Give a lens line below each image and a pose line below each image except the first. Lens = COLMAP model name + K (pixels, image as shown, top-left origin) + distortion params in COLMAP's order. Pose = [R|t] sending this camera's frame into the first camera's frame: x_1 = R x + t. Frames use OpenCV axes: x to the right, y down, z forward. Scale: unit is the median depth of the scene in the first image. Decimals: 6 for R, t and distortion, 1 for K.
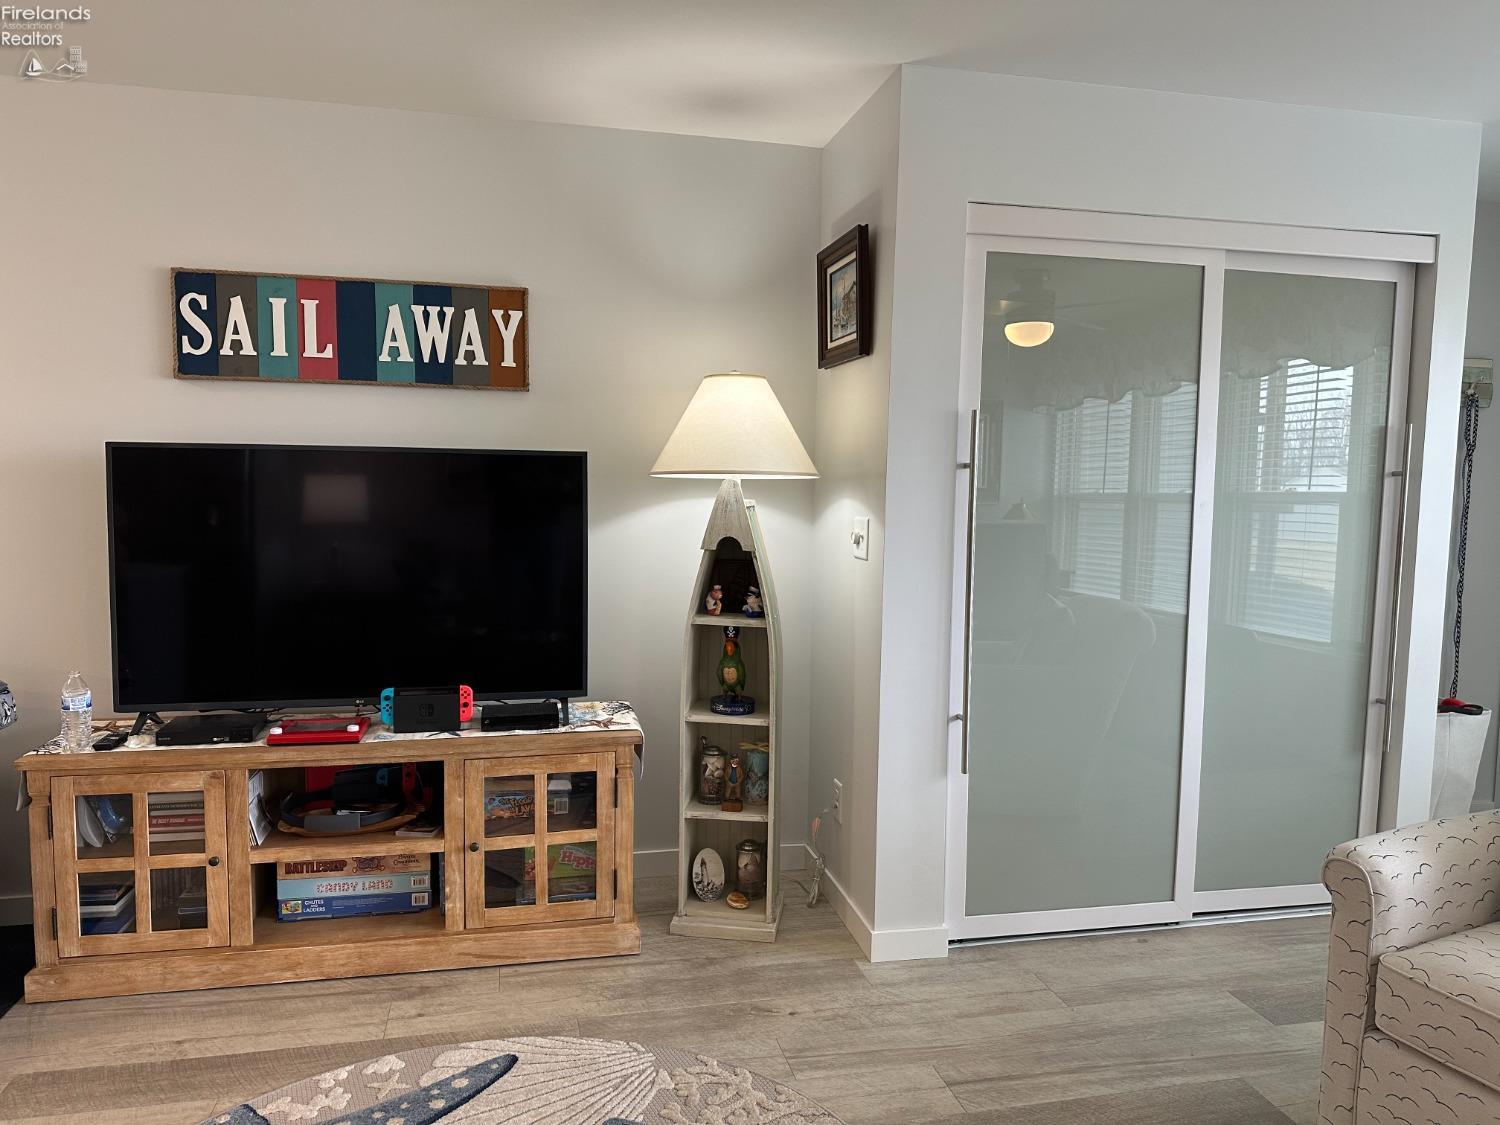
lens RADIAL K [[1046.2, 0, 744.4], [0, 1046.2, 559.1], [0, 0, 1]] dist [0.067259, -0.073032]
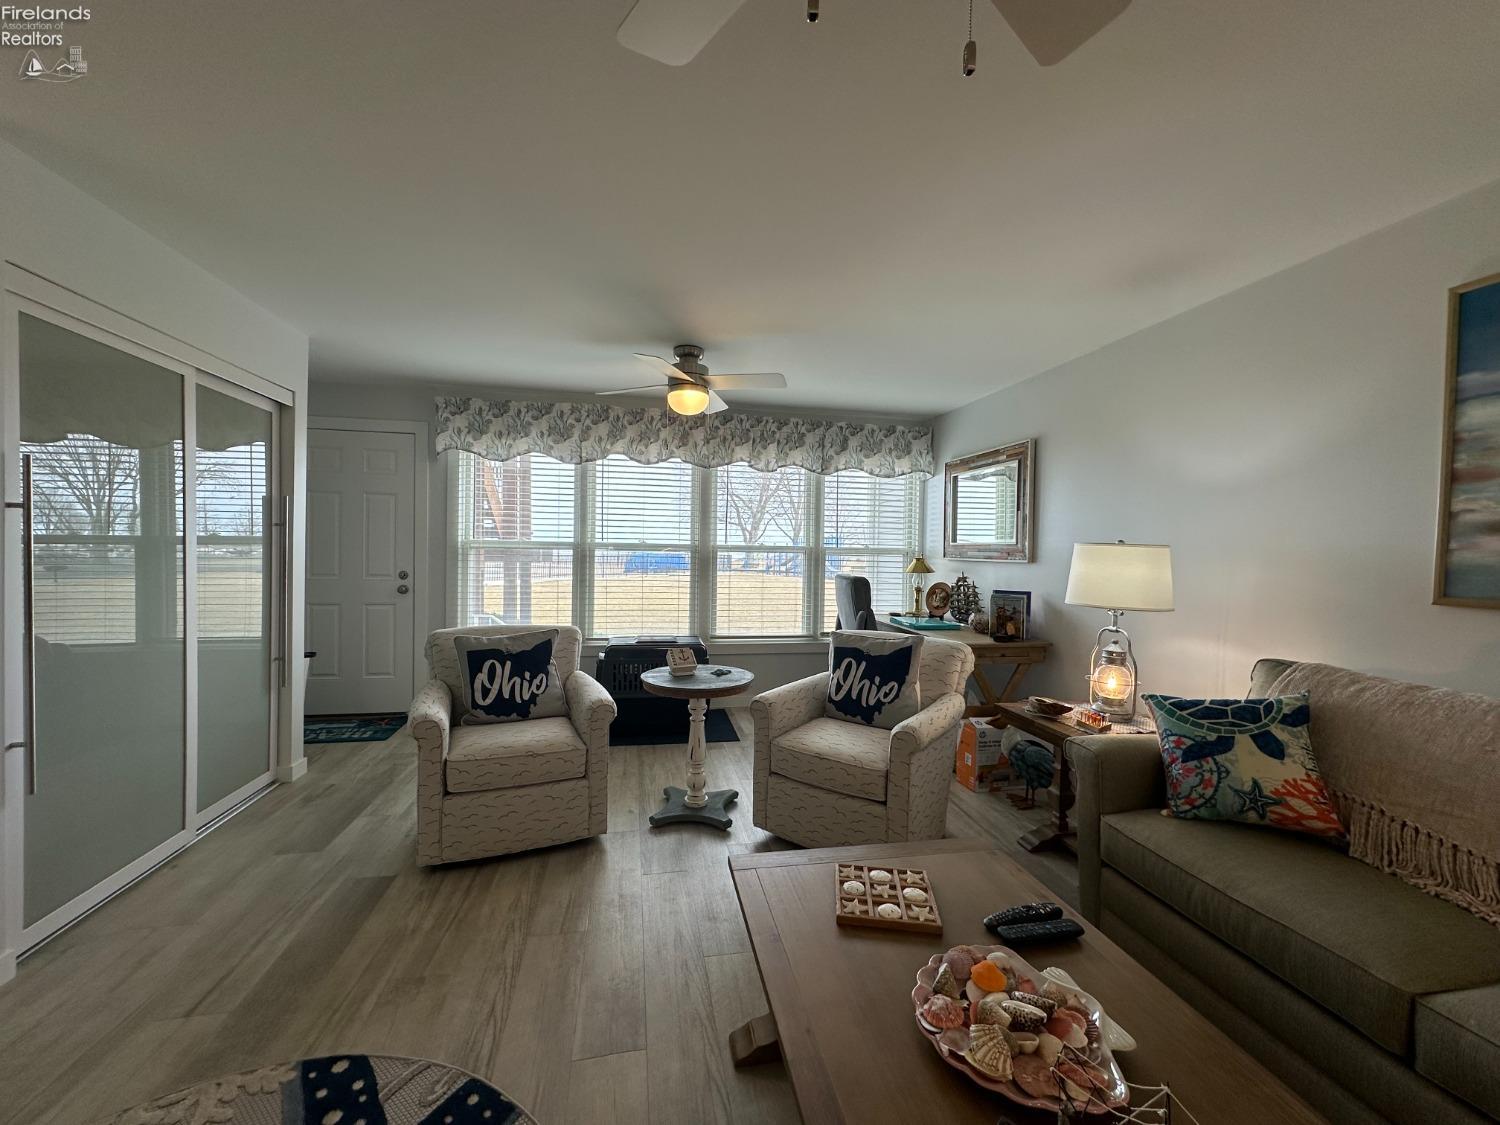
lens RADIAL K [[596.6, 0, 750.0], [0, 596.6, 562.5], [0, 0, 1]] dist [-0.004310, 0.000612]
pose [[0.022701, -0.034613, 0.999143, -0.365325], [0.057166, 0.997810, 0.033268, -0.009111], [-0.998107, 0.056362, 0.024630, 0.244982]]
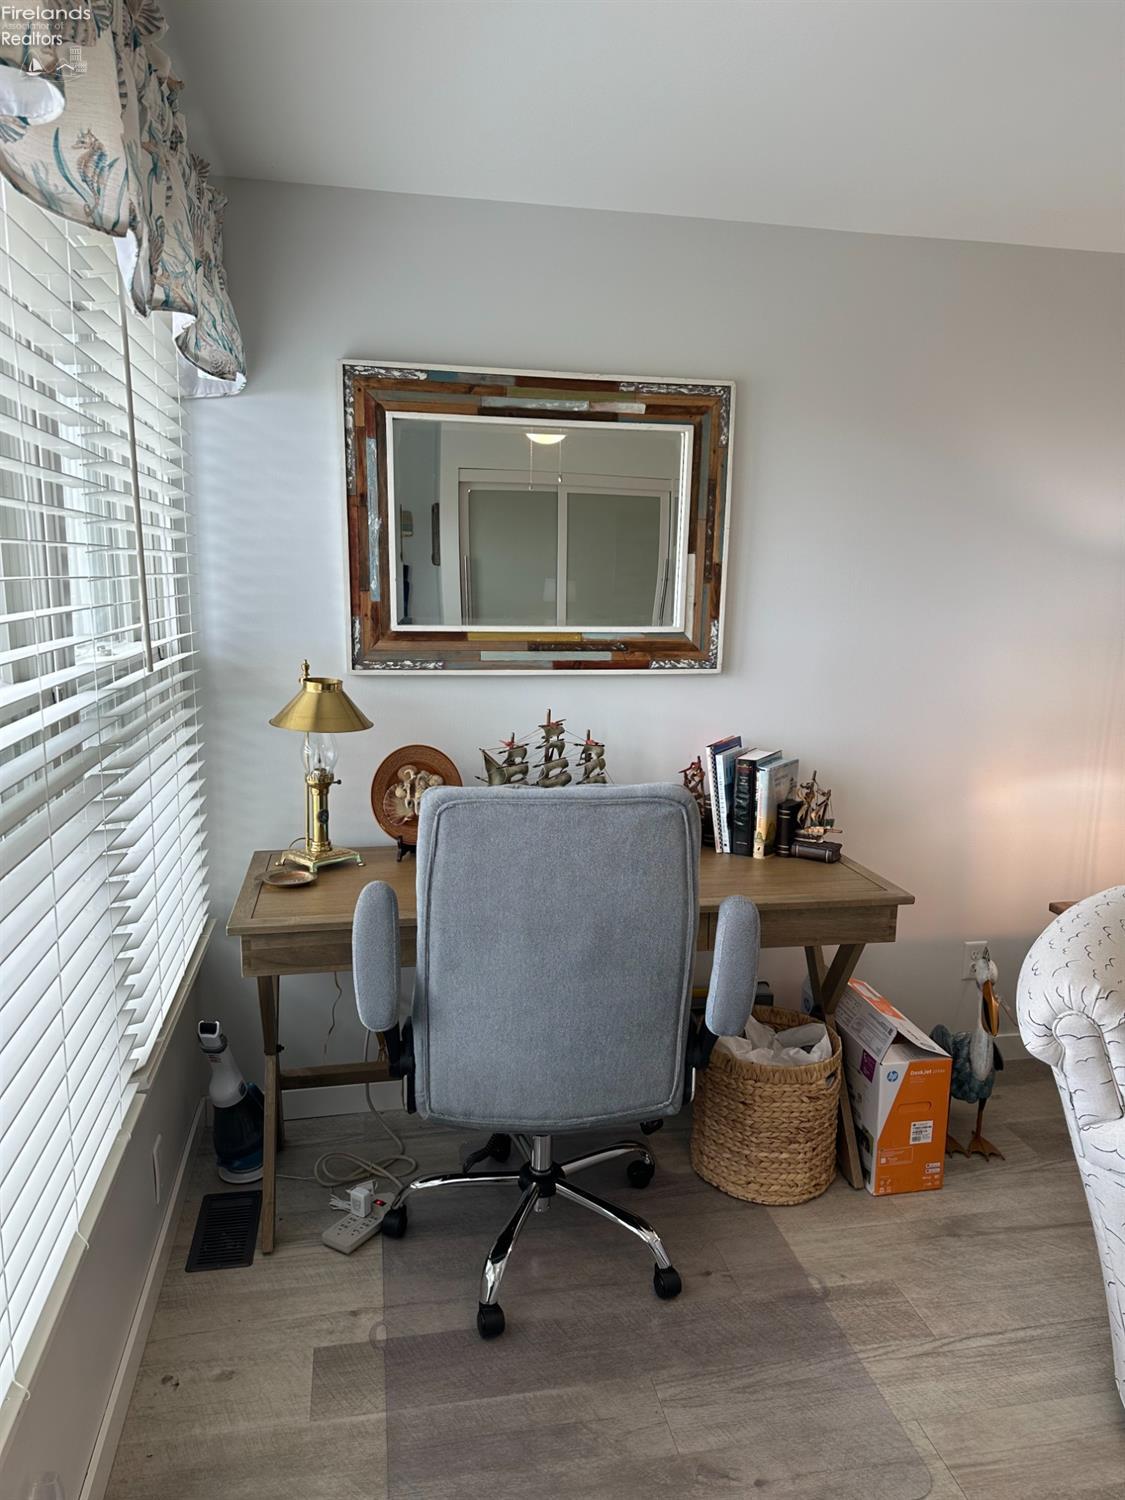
lens RADIAL K [[1035.3, 0, 562.5], [0, 1035.3, 750.0], [0, 0, 1]] dist [0.155592, -0.294075]
pose [[-0.999301, -0.033305, 0.016993, 1.040384], [-0.028015, 0.967944, 0.249598, -0.105790], [-0.024761, 0.248947, -0.968200, 0.670939]]
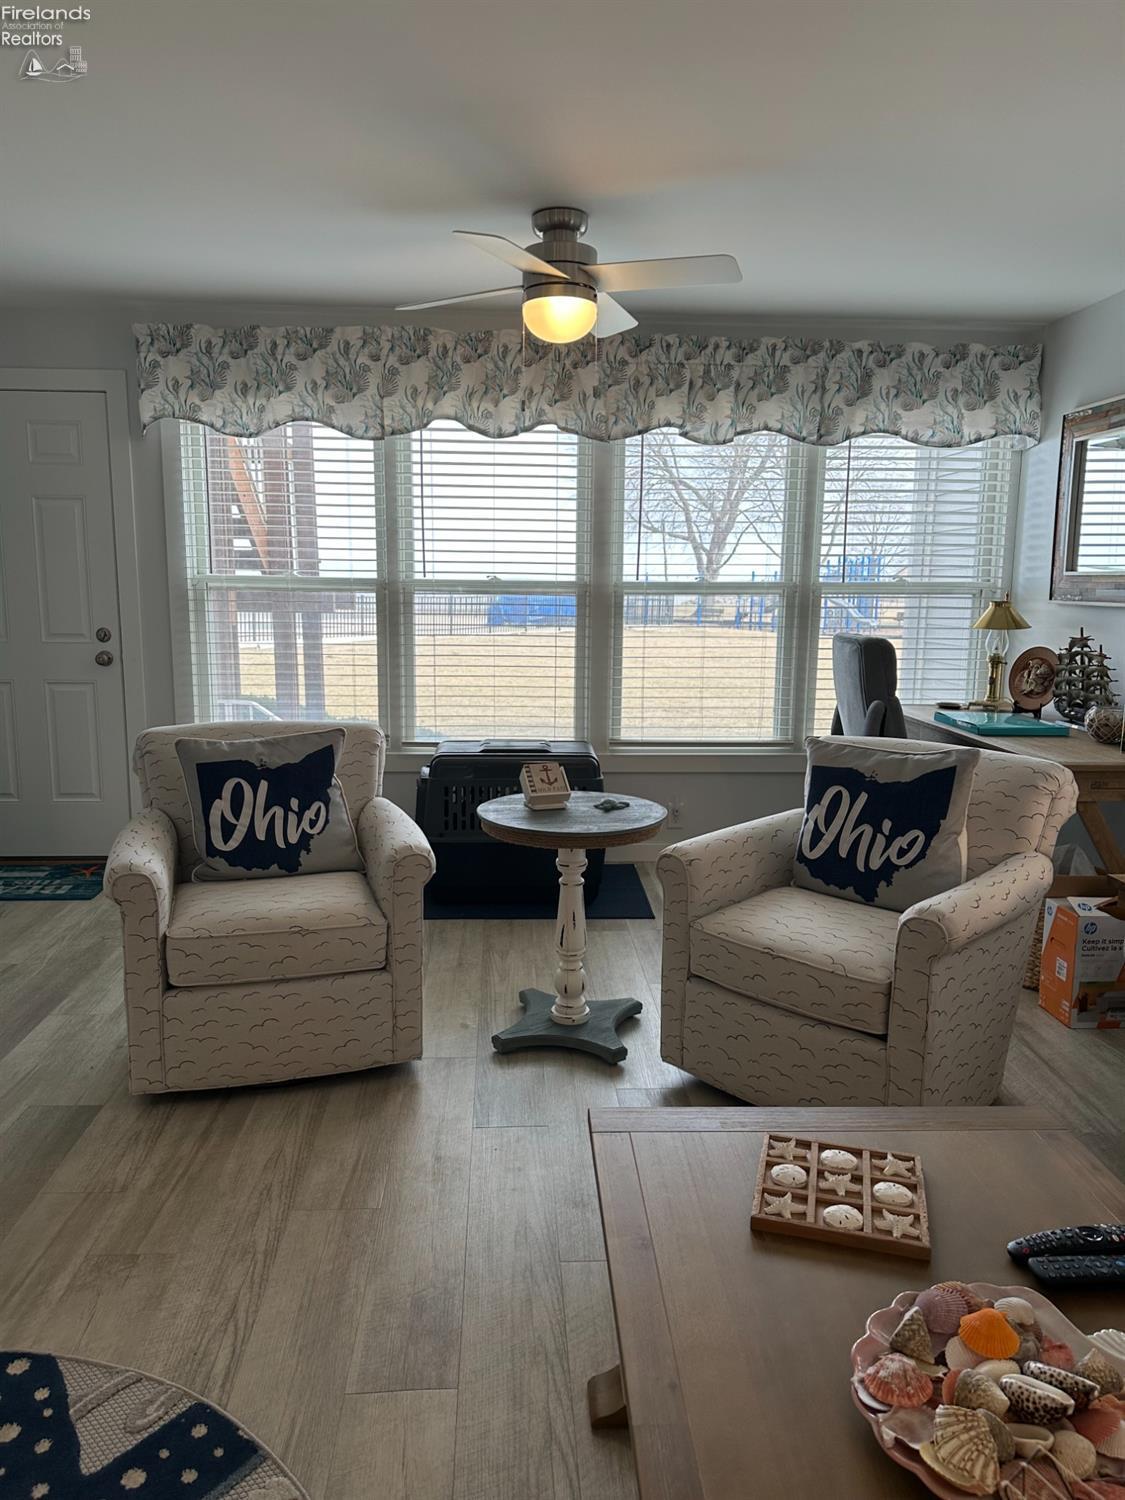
lens RADIAL K [[1044.3, 0, 558.0], [0, 1044.3, 753.8], [0, 0, 1]] dist [0.071290, -0.086304]
pose [[0.164689, -0.172189, 0.971200, -0.368617], [0.066355, 0.984348, 0.163268, -0.015826], [-0.984111, 0.037556, 0.173537, 0.200575]]
